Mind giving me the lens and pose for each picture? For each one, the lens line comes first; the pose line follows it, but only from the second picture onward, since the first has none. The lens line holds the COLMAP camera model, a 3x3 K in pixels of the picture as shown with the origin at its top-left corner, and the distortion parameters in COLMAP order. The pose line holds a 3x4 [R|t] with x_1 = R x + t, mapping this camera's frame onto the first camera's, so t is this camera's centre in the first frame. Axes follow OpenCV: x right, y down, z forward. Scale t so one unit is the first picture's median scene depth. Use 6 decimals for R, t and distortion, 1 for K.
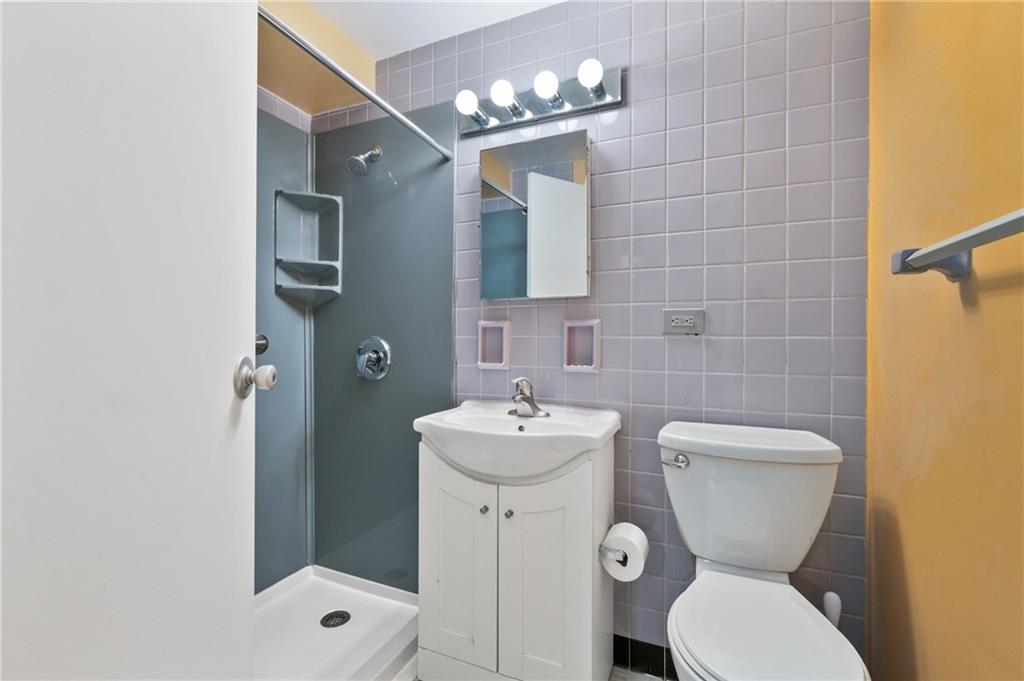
lens RADIAL K [[430.8, 0, 515.3], [0, 430.8, 335.8], [0, 0, 1]] dist [-0.000308, -0.000248]
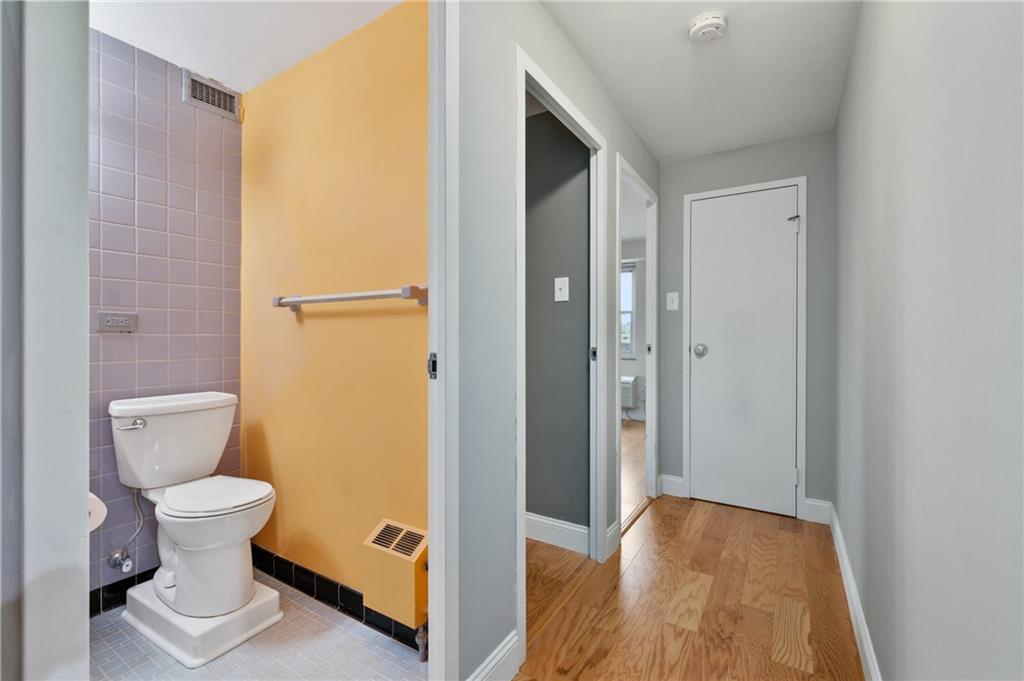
lens RADIAL K [[430.8, 0, 515.5], [0, 430.8, 336.0], [0, 0, 1]] dist [-0.000308, -0.000248]
pose [[0.137716, -0.003335, 0.990466, -0.781511], [-0.006347, 0.999971, 0.004249, -0.005177], [-0.990451, -0.006872, 0.137691, -0.370610]]
